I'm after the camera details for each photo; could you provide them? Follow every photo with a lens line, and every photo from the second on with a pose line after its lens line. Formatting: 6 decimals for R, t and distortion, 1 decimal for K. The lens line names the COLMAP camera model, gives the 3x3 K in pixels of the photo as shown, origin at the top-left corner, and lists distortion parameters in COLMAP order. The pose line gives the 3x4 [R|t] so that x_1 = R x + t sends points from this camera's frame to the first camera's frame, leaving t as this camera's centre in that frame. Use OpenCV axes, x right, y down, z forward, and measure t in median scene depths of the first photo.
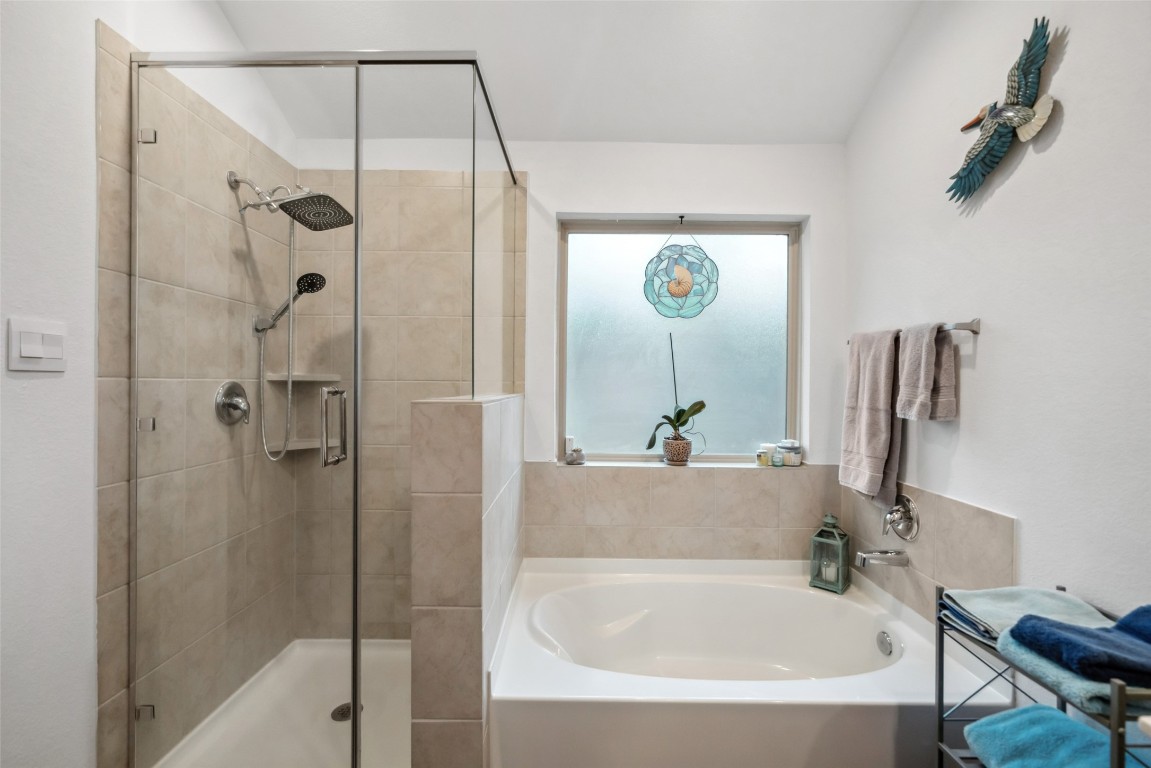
lens RADIAL K [[500.5, 0, 574.5], [0, 500.5, 389.2], [0, 0, 1]] dist [0.000929, 0.000257]
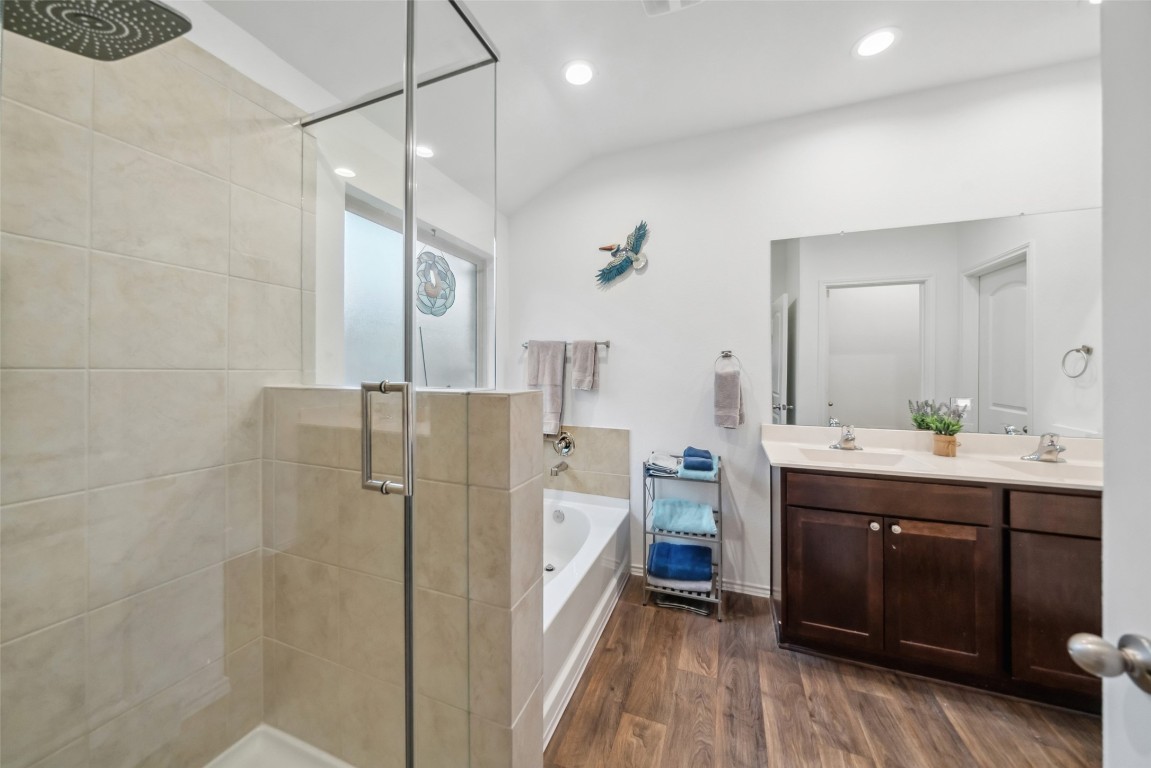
lens RADIAL K [[406.9, 0, 580.7], [0, 406.9, 367.0], [0, 0, 1]] dist [-0.016436, 0.000256]
pose [[0.330776, 0.002389, 0.943706, -0.598341], [0.008797, 0.999946, -0.005615, -0.012429], [-0.943668, 0.010159, 0.330737, 0.369925]]
